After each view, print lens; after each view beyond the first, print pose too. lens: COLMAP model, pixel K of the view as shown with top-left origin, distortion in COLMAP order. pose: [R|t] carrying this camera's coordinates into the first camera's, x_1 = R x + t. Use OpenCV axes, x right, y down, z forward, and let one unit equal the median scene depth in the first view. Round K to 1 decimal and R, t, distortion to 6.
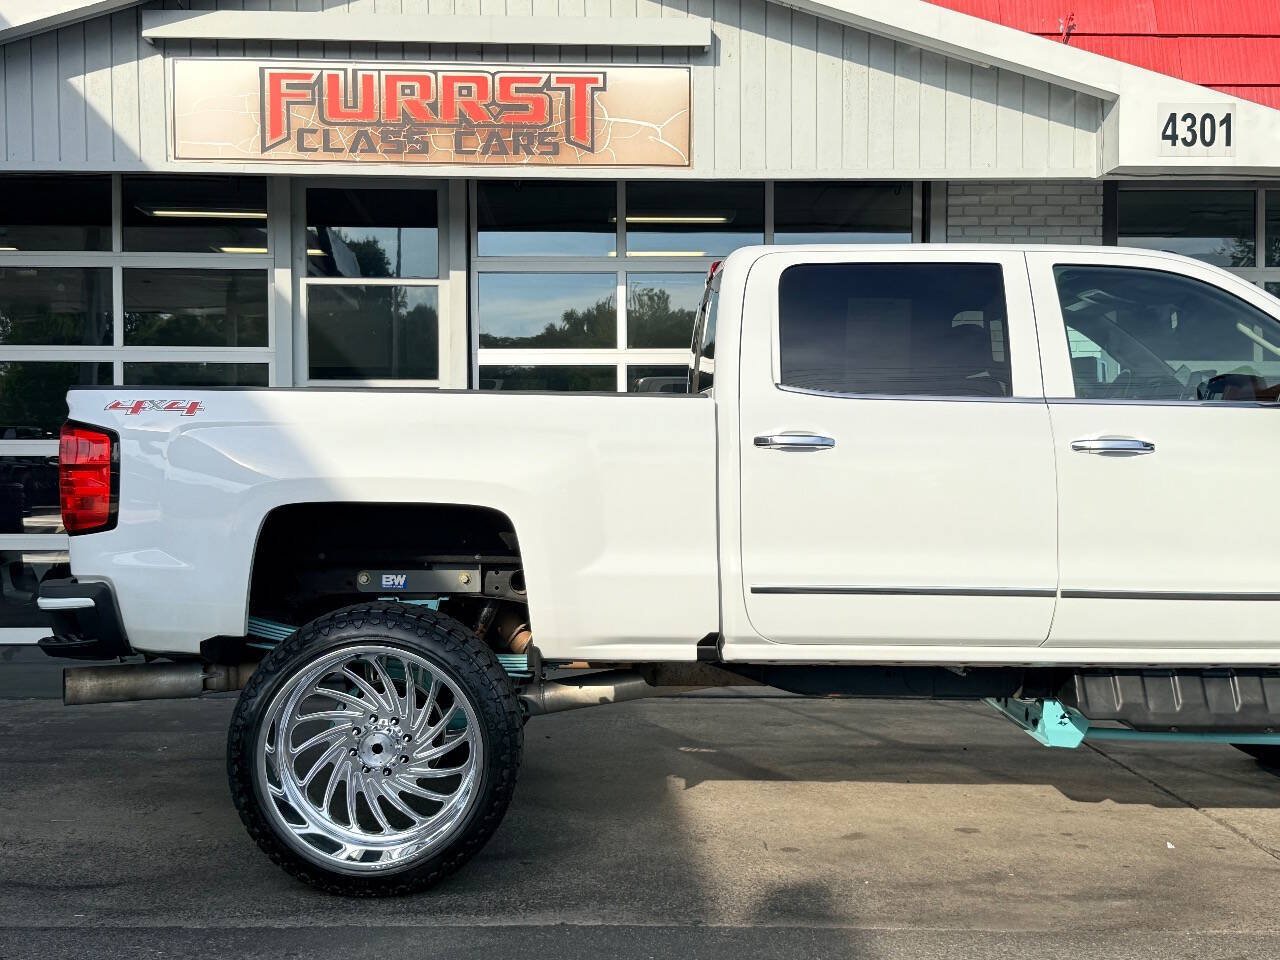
lens RADIAL K [[1461.3, 0, 627.3], [0, 1461.3, 493.3], [0, 0, 1]] dist [0.074961, 0.000000]
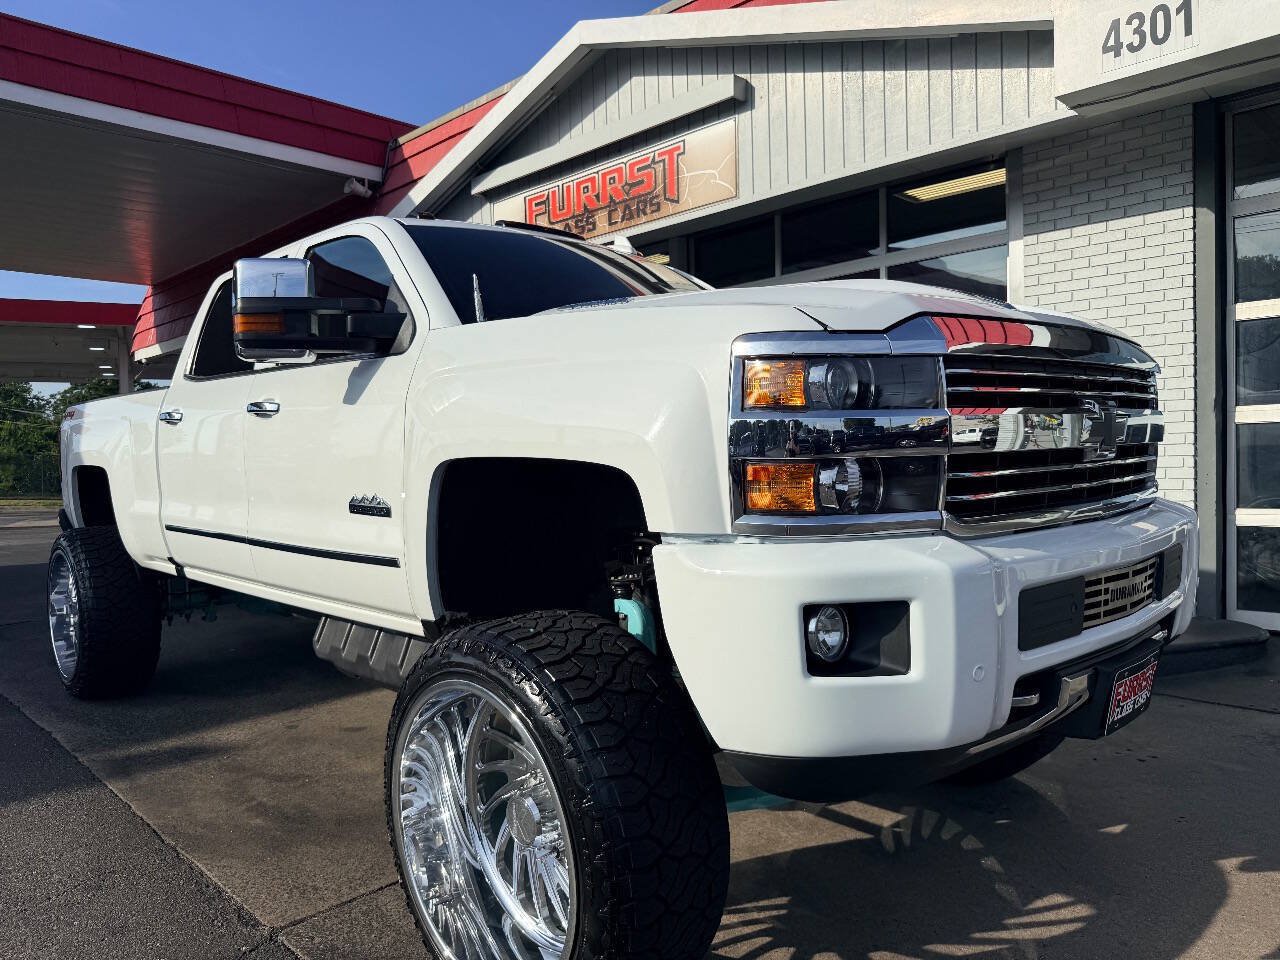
lens RADIAL K [[908.8, 0, 650.9], [0, 908.8, 501.8], [0, 0, 1]] dist [0.010817, -0.013503]
pose [[0.689840, 0.017949, -0.723739, 0.683347], [0.009123, 0.999398, 0.033481, 0.011099], [0.723904, -0.029699, 0.689261, 0.499105]]
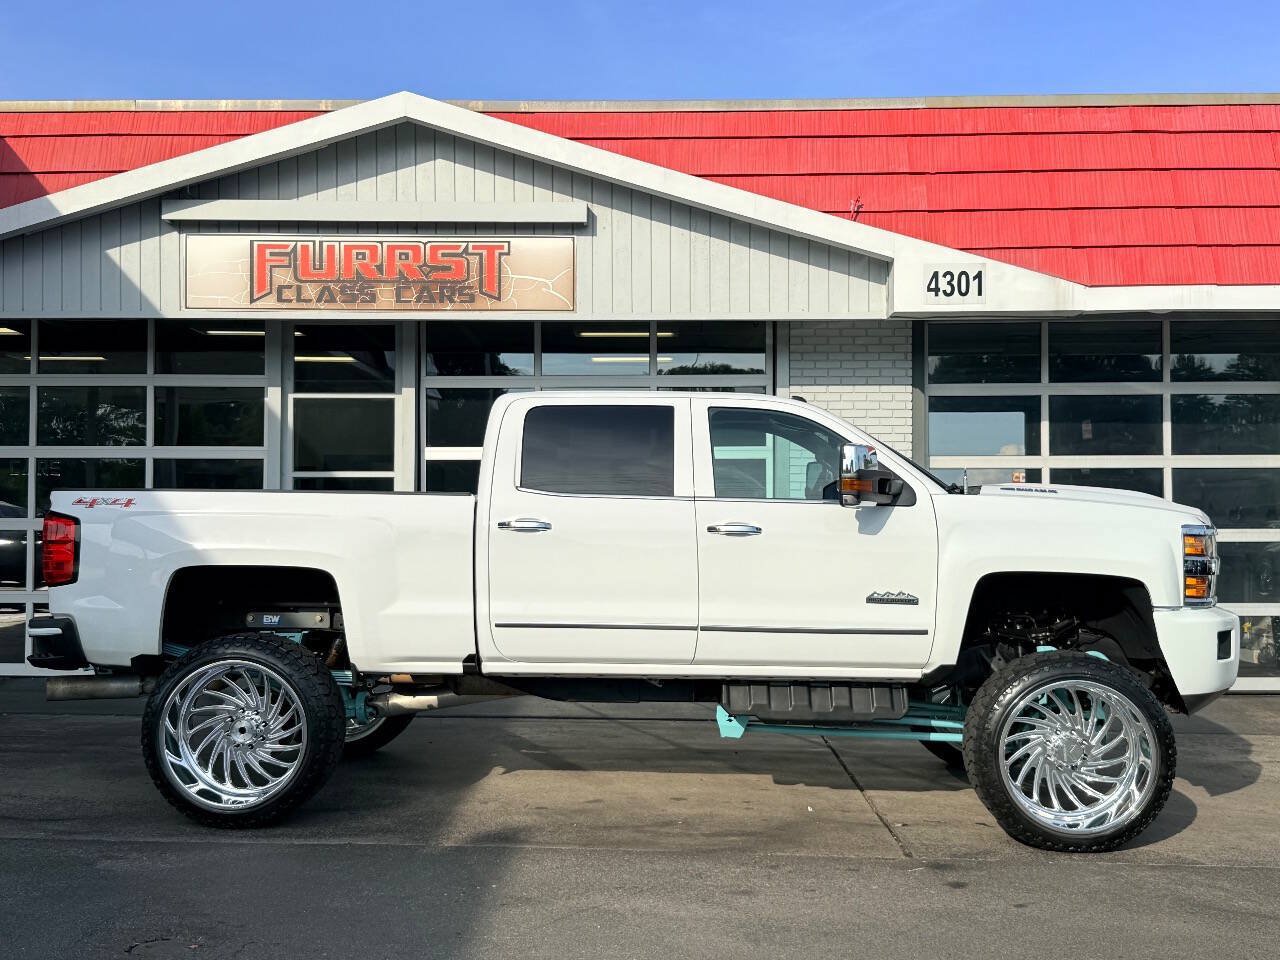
lens RADIAL K [[1389.8, 0, 633.4], [0, 1389.8, 490.4], [0, 0, 1]] dist [0.083278, 0.000000]
pose [[0.998206, 0.000949, -0.059867, 0.209224], [-0.004011, 0.998688, -0.051054, 0.000424], [0.059740, 0.051203, 0.996900, -0.278974]]
